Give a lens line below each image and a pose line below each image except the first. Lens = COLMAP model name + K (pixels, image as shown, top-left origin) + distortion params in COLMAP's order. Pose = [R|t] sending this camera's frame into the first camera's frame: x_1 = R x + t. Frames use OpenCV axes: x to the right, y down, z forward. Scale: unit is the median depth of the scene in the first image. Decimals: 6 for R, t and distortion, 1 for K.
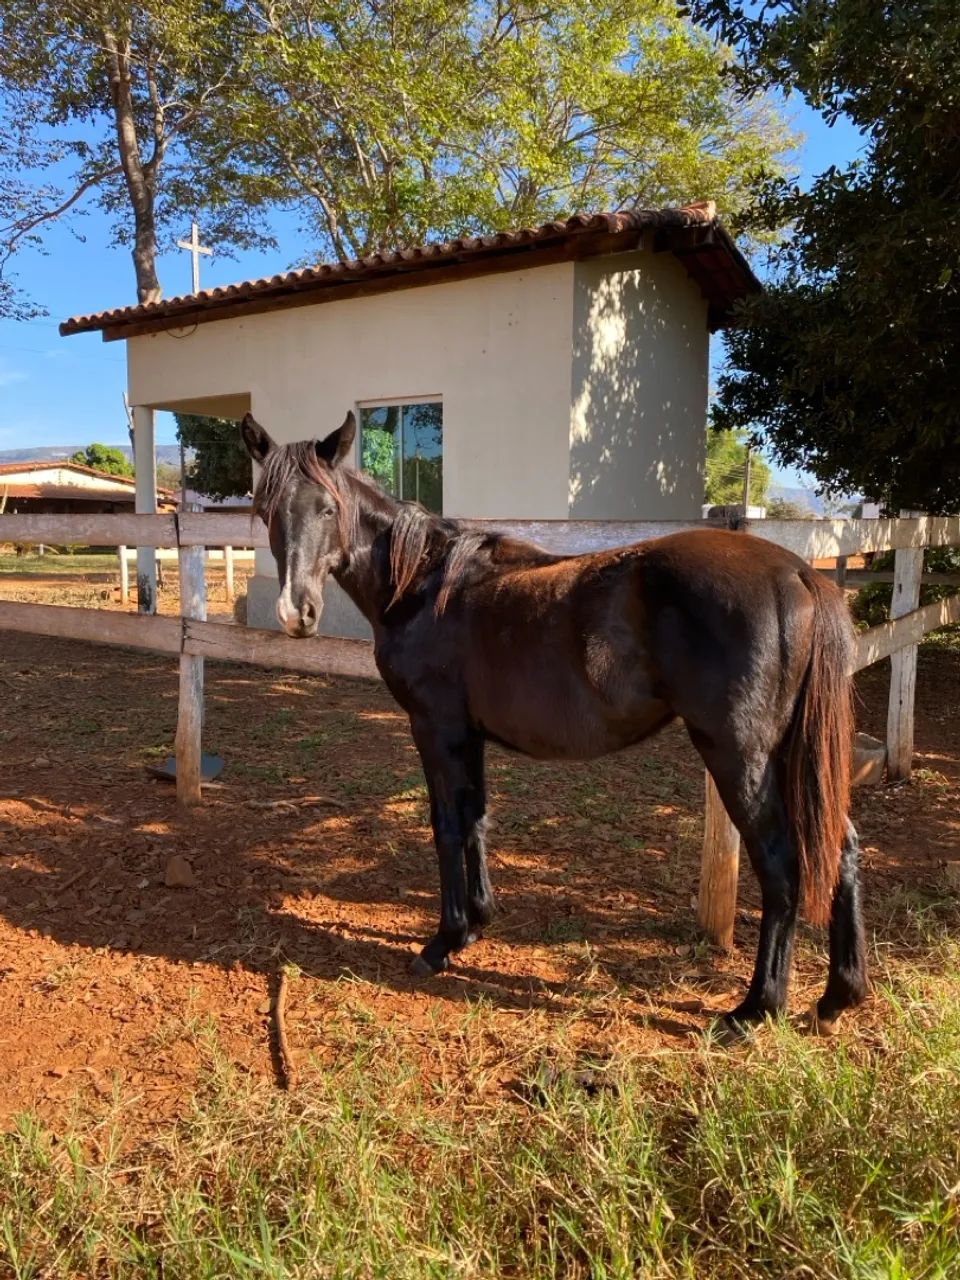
lens RADIAL K [[942.4, 0, 480.0], [0, 942.4, 640.0], [0, 0, 1]] dist [0.002715, 0.000144]
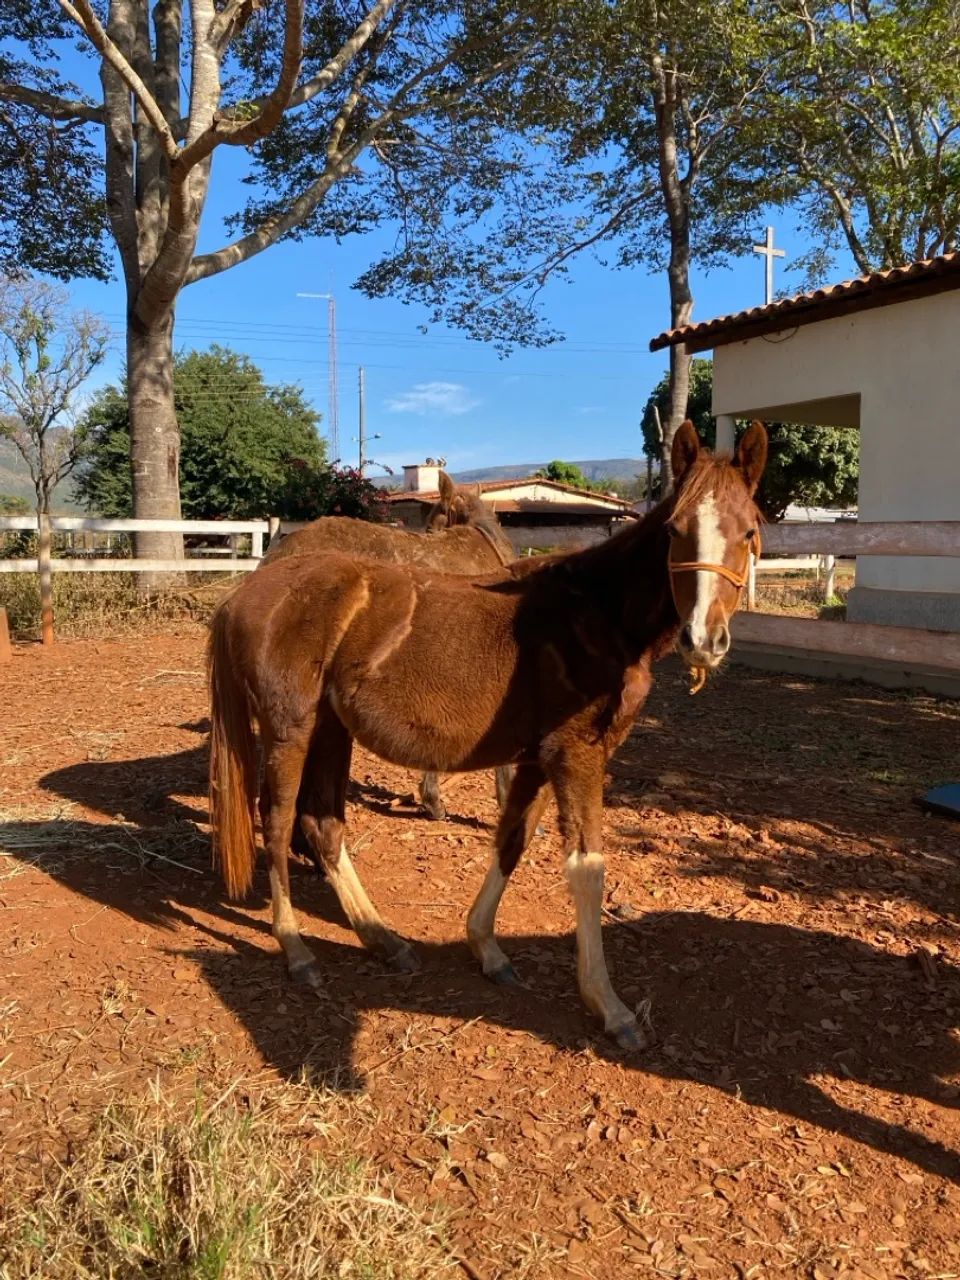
lens RADIAL K [[934.7, 0, 480.0], [0, 934.7, 640.0], [0, 0, 1]] dist [-0.003045, -0.007154]
pose [[0.919515, 0.030451, -0.391873, -0.115430], [-0.034158, 0.999413, -0.002490, -0.000445], [0.391567, 0.015675, 0.920016, -0.000796]]
